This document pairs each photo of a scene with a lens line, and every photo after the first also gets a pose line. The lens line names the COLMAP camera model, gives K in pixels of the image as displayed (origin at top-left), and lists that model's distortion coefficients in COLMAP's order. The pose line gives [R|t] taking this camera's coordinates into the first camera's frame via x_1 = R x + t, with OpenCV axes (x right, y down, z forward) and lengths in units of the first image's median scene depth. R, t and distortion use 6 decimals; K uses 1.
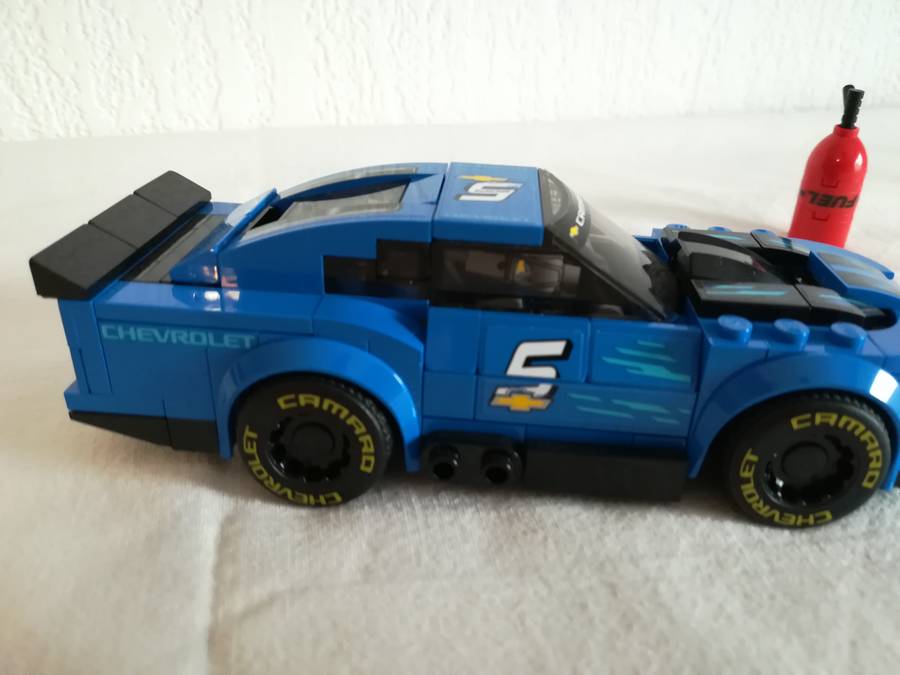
lens RADIAL K [[716.0, 0, 450.0], [0, 716.0, 337.5], [0, 0, 1]] dist [-0.032112, -0.006830]
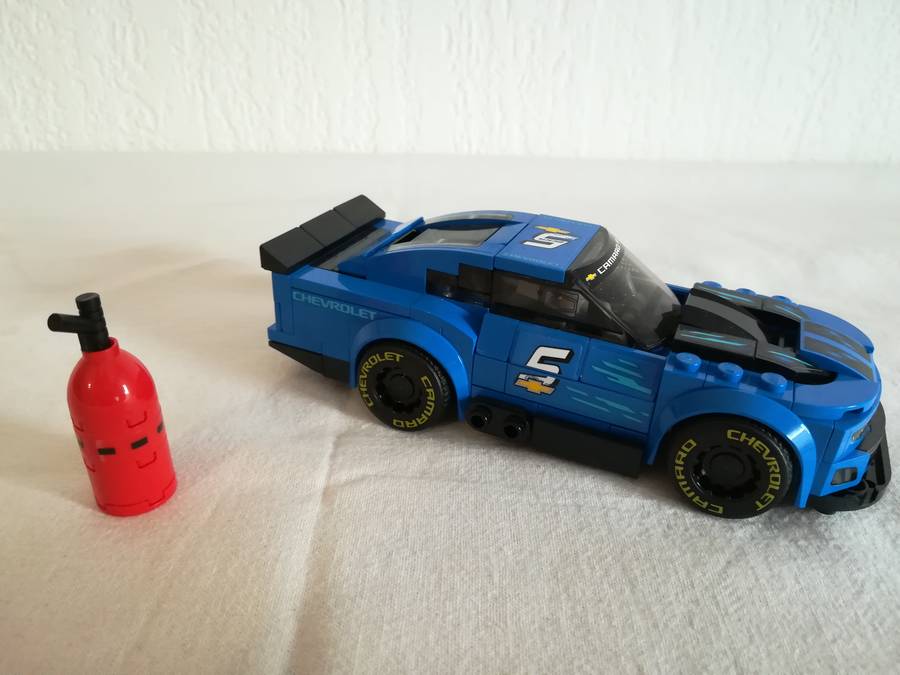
lens RADIAL K [[685.9, 0, 450.1], [0, 685.9, 360.5], [0, 0, 1]] dist [-0.029415, -0.001837]
pose [[0.940158, 0.181330, -0.288484, 0.330466], [-0.171857, 0.983410, 0.058056, -0.013824], [0.294225, -0.005004, 0.955723, -0.400766]]
